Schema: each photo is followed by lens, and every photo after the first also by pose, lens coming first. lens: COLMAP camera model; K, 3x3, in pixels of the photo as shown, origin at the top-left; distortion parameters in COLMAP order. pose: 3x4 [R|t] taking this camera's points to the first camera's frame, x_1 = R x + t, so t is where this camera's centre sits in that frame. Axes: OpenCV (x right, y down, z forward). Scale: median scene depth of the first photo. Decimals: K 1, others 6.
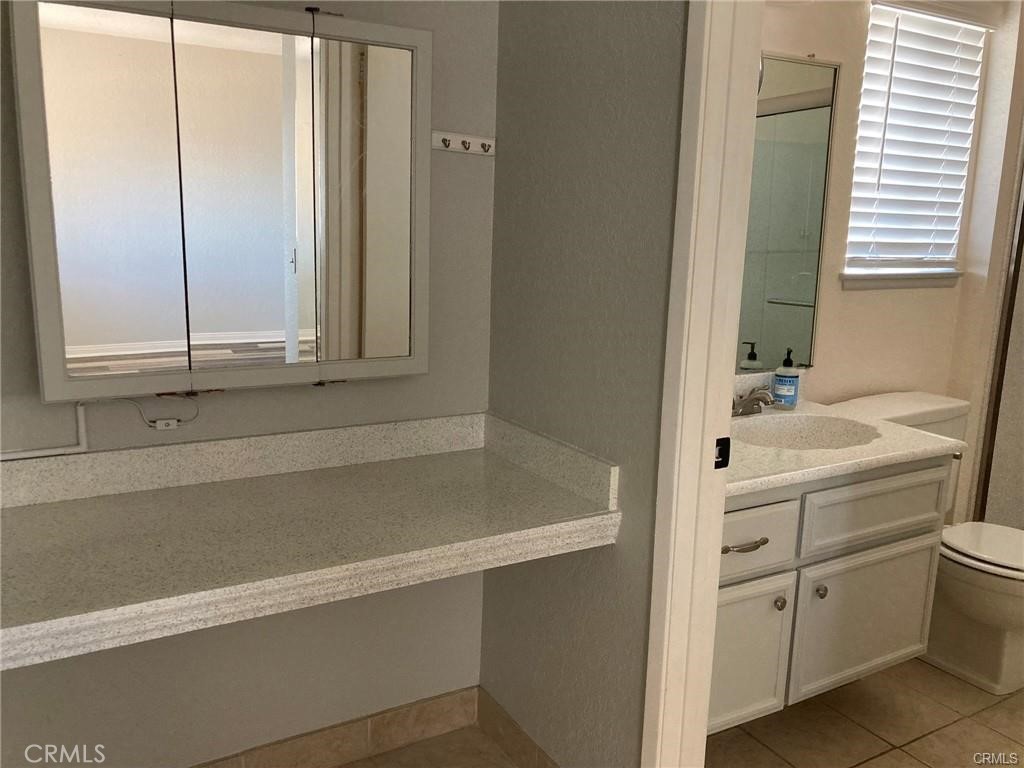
lens RADIAL K [[840.0, 0, 511.0], [0, 840.0, 393.0], [0, 0, 1]] dist [-0.003321, -0.013601]
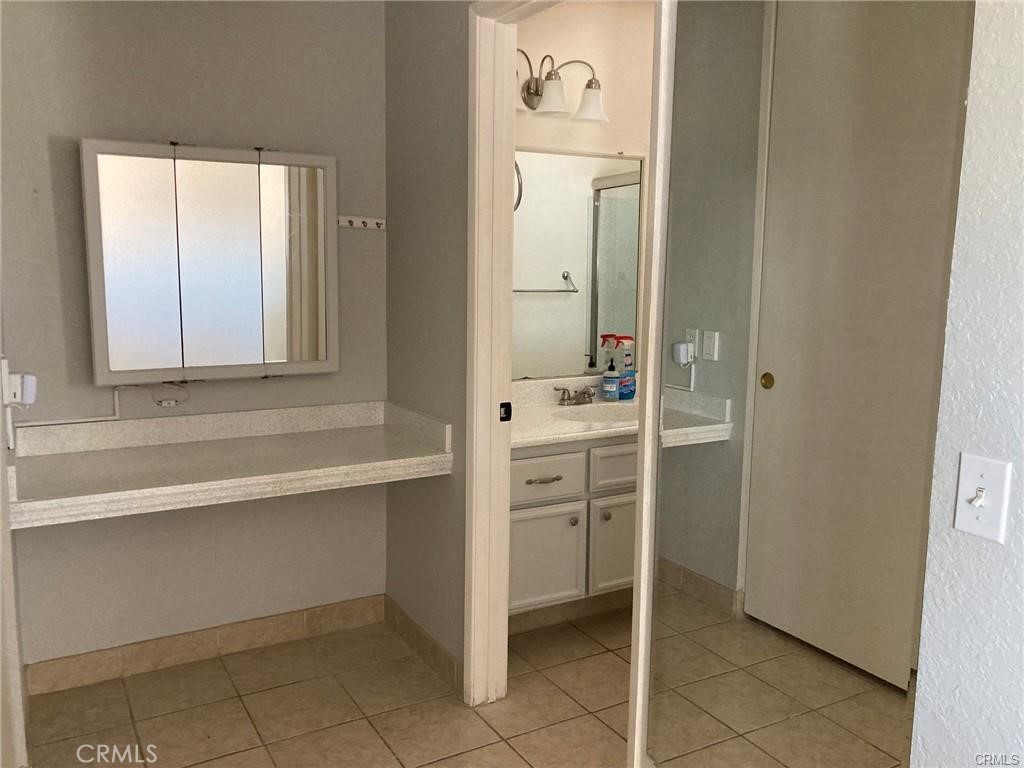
lens RADIAL K [[848.1, 0, 512.0], [0, 848.1, 384.0], [0, 0, 1]] dist [0.033856, -0.185810]
pose [[0.999854, -0.014536, -0.009031, 0.230419], [0.013960, 0.998048, -0.060871, 0.097638], [0.009898, 0.060736, 0.998105, -0.542219]]
